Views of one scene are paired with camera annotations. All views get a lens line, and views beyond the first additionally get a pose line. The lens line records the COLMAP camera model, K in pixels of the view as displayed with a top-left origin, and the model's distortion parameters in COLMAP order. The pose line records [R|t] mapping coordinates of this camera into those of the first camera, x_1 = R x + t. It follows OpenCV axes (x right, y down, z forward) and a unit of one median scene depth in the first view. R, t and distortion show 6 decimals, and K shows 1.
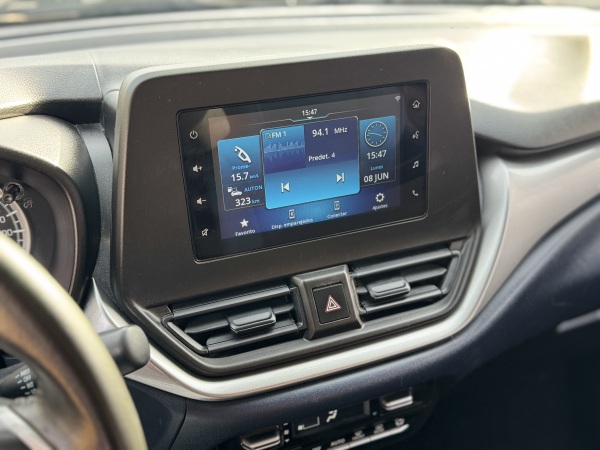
lens RADIAL K [[661.9, 0, 302.4], [0, 661.9, 224.3], [0, 0, 1]] dist [0.105787, 0.000000]
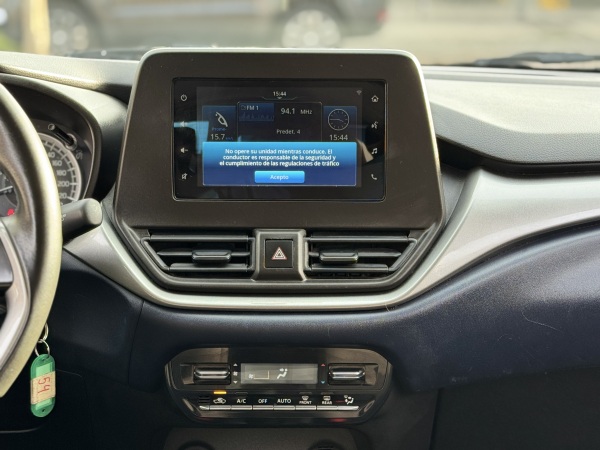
lens RADIAL K [[1062.5, 0, 298.3], [0, 1062.5, 220.5], [0, 0, 1]] dist [0.084144, 0.000000]
pose [[0.928136, 0.092633, -0.360532, 0.751392], [-0.180019, 0.959448, -0.216916, 0.466819], [0.325818, 0.266231, 0.907174, -0.712089]]
